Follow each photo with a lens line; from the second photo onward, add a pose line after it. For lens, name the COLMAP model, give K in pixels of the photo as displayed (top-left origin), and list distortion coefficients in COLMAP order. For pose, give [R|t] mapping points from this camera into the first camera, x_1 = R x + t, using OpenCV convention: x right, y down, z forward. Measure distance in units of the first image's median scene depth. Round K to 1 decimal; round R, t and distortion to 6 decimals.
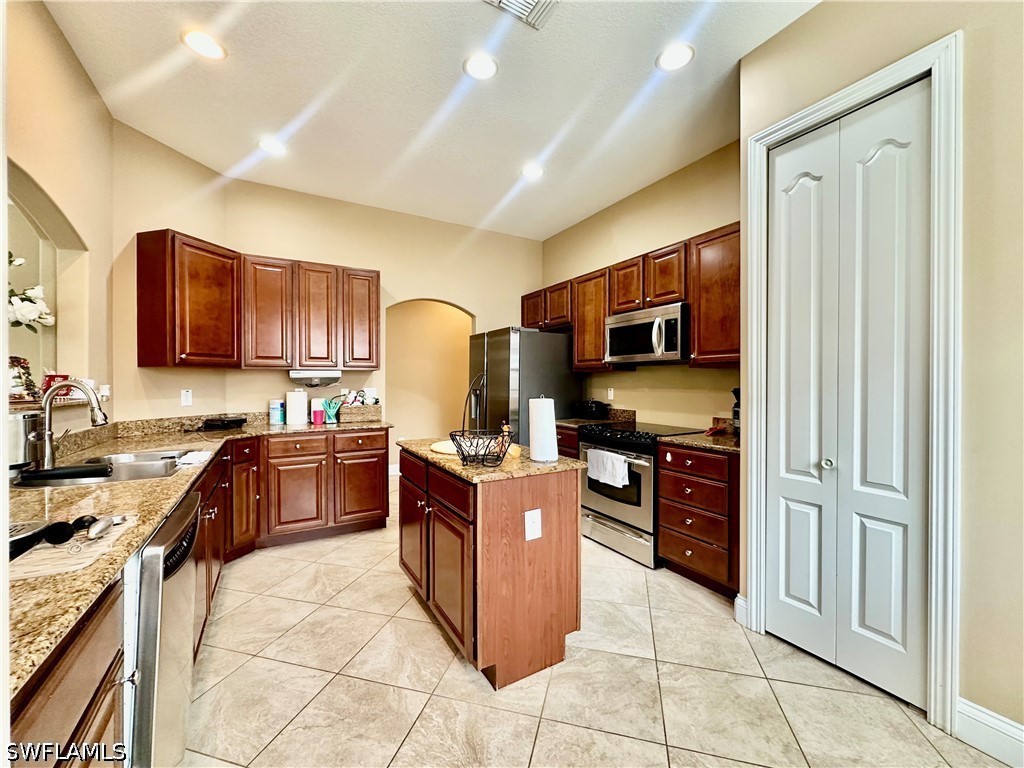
lens RADIAL K [[410.7, 0, 511.8], [0, 410.7, 383.7], [0, 0, 1]] dist [0.001755, 0.000127]
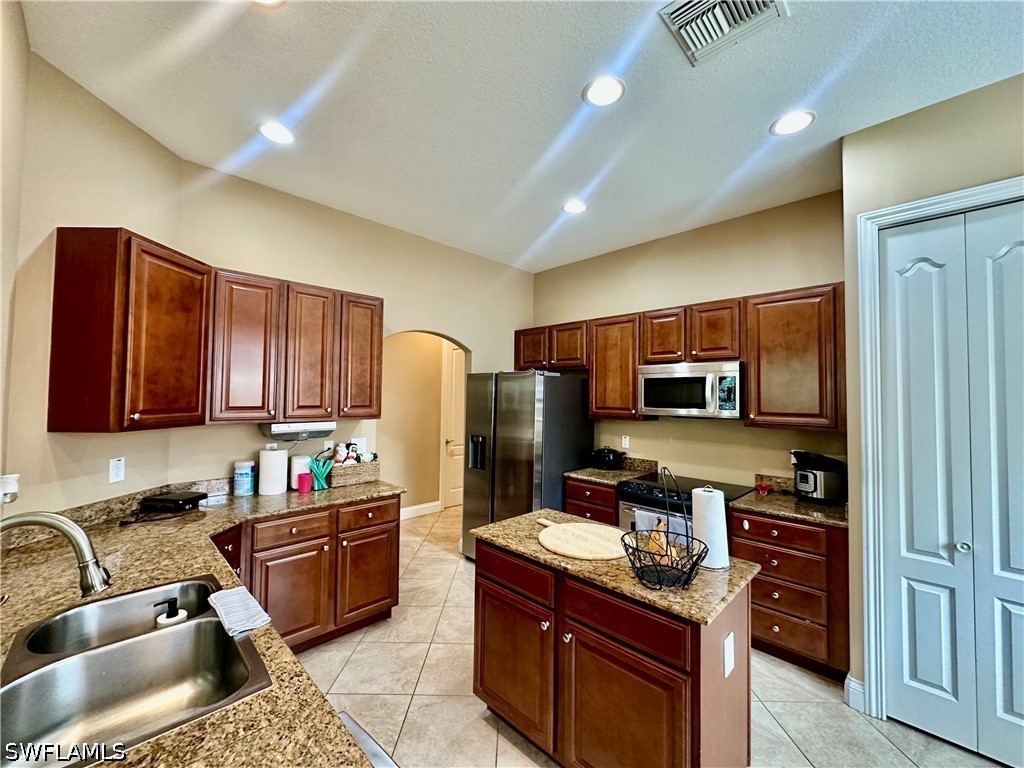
lens RADIAL K [[408.7, 0, 512.8], [0, 408.7, 383.1], [0, 0, 1]] dist [-0.001961, 0.000208]
pose [[0.967322, 0.021654, 0.252626, -0.335051], [-0.012047, 0.999146, -0.039514, -0.091948], [-0.253266, 0.035179, 0.966757, 0.177413]]
